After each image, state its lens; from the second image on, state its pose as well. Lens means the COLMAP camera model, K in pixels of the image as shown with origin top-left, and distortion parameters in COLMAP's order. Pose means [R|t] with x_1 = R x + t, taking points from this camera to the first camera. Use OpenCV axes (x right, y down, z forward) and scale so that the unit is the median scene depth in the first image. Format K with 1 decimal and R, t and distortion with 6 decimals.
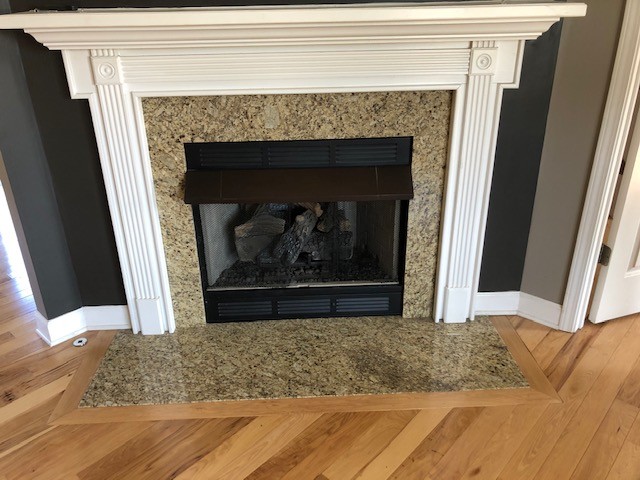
lens RADIAL K [[525.8, 0, 315.0], [0, 525.8, 242.2], [0, 0, 1]] dist [0.025079, -0.006820]
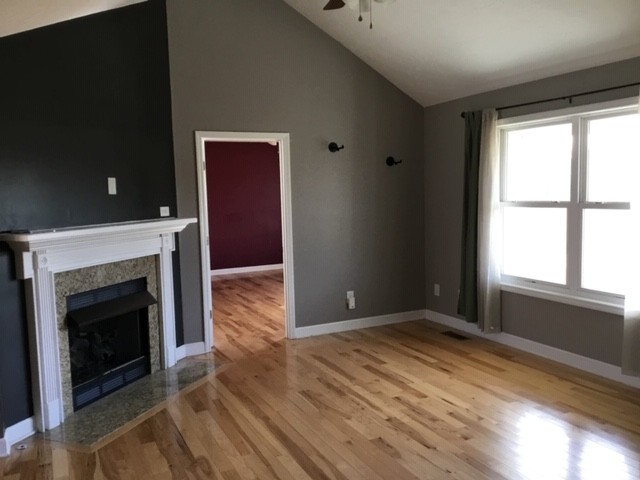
lens RADIAL K [[567.5, 0, 319.8], [0, 567.5, 243.8], [0, 0, 1]] dist [0.070751, -0.036363]
pose [[0.373810, -0.080915, 0.923969, -1.717724], [0.413206, 0.906396, -0.087794, 0.178009], [-0.830378, 0.414608, 0.372254, -0.520410]]
